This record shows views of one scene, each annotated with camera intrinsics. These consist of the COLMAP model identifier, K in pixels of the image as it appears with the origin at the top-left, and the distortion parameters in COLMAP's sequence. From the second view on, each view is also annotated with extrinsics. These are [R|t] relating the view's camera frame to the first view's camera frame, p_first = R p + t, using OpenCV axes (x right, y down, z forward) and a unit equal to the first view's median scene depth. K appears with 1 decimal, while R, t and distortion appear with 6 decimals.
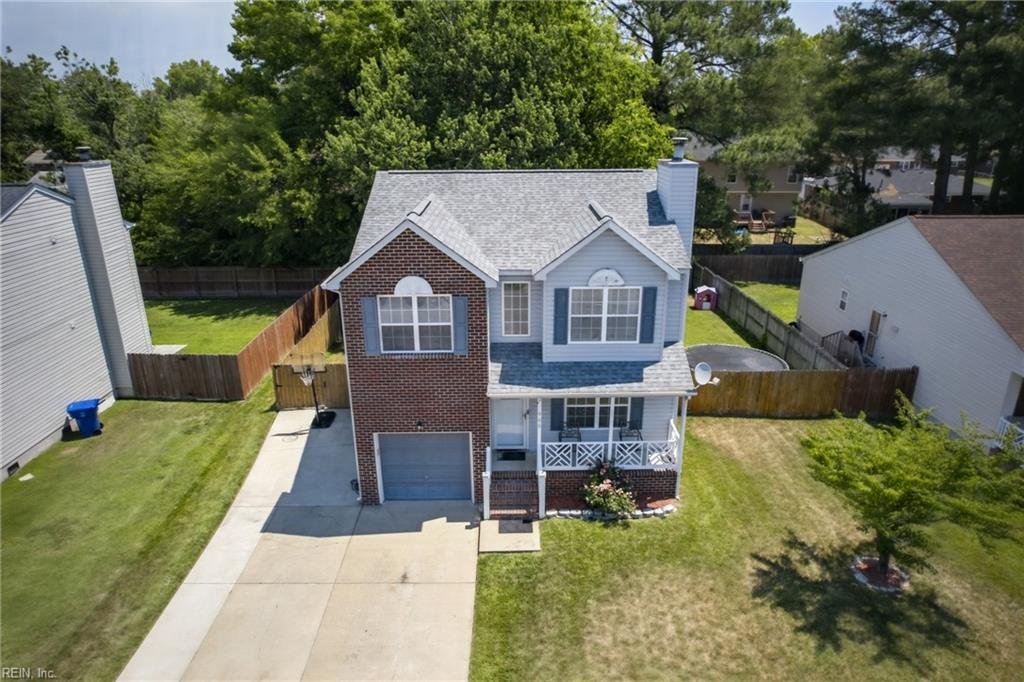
lens RADIAL K [[654.5, 0, 514.2], [0, 654.5, 342.0], [0, 0, 1]] dist [-0.076270, 0.062952]
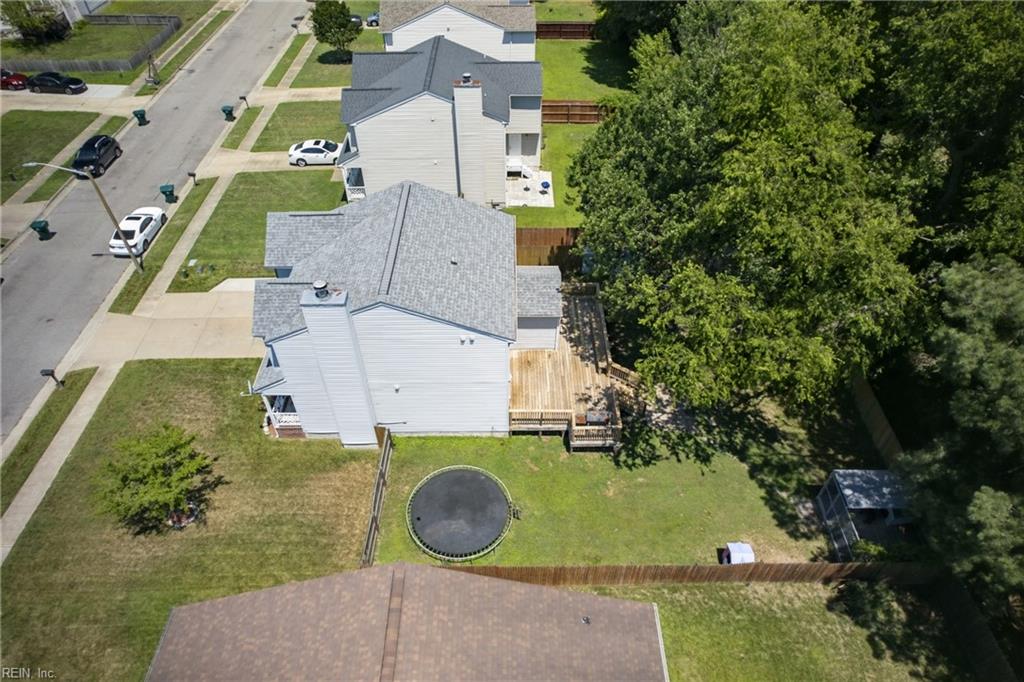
lens RADIAL K [[654.5, 0, 514.9], [0, 654.5, 346.2], [0, 0, 1]] dist [-0.076270, 0.062952]
pose [[-0.001692, 0.698856, -0.715260, 1.349191], [-0.331101, 0.674526, 0.659839, -1.291521], [0.943594, 0.237939, 0.230251, 1.188115]]
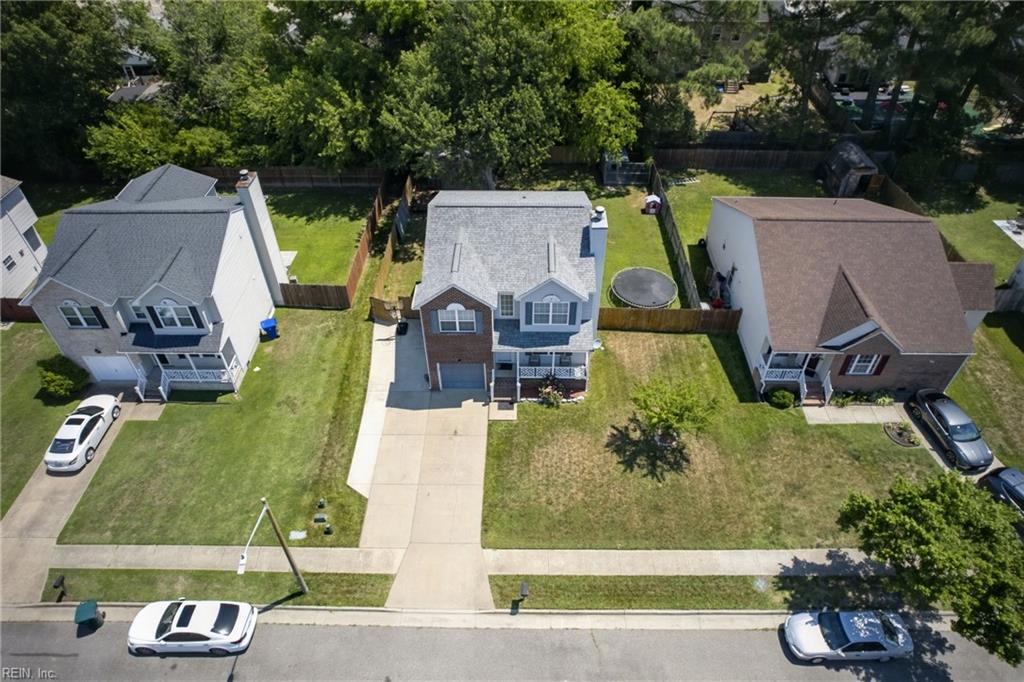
lens RADIAL K [[654.5, 0, 514.6], [0, 654.5, 345.7], [0, 0, 1]] dist [-0.076270, 0.062952]
pose [[0.999632, 0.017793, -0.020454, 0.069824], [-0.008090, 0.915881, 0.401369, -0.739669], [0.025875, -0.401056, 0.915688, -0.858118]]
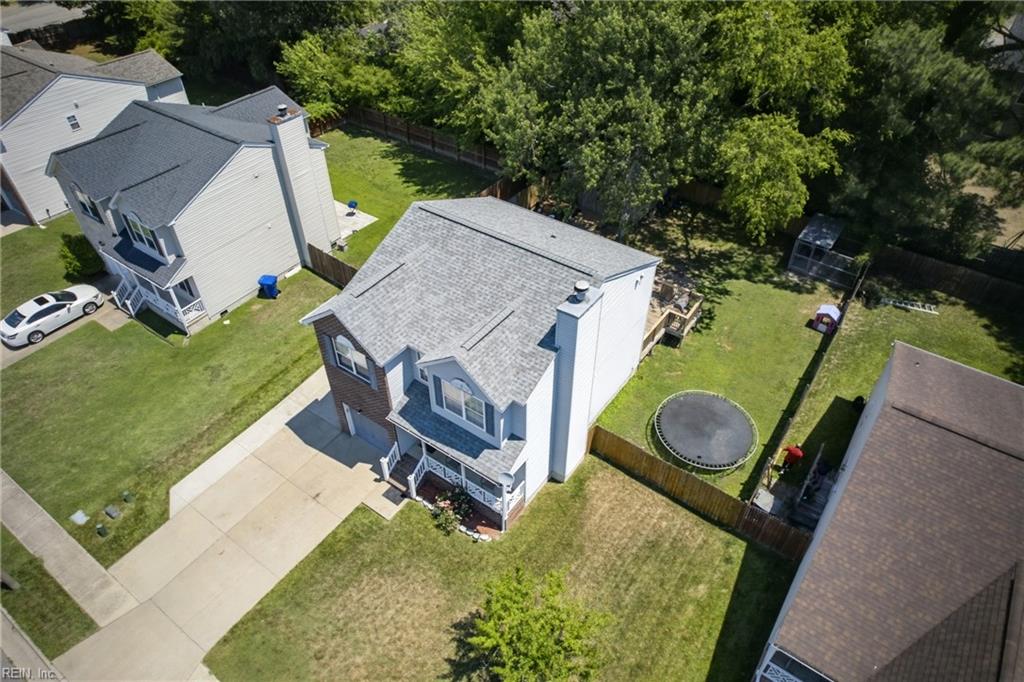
lens RADIAL K [[654.5, 0, 514.9], [0, 654.5, 344.3], [0, 0, 1]] dist [-0.076270, 0.062952]
pose [[0.809019, 0.396876, -0.433565, 0.741274], [-0.198553, 0.878793, 0.433934, -0.739358], [0.553232, -0.264975, 0.789761, 0.037152]]
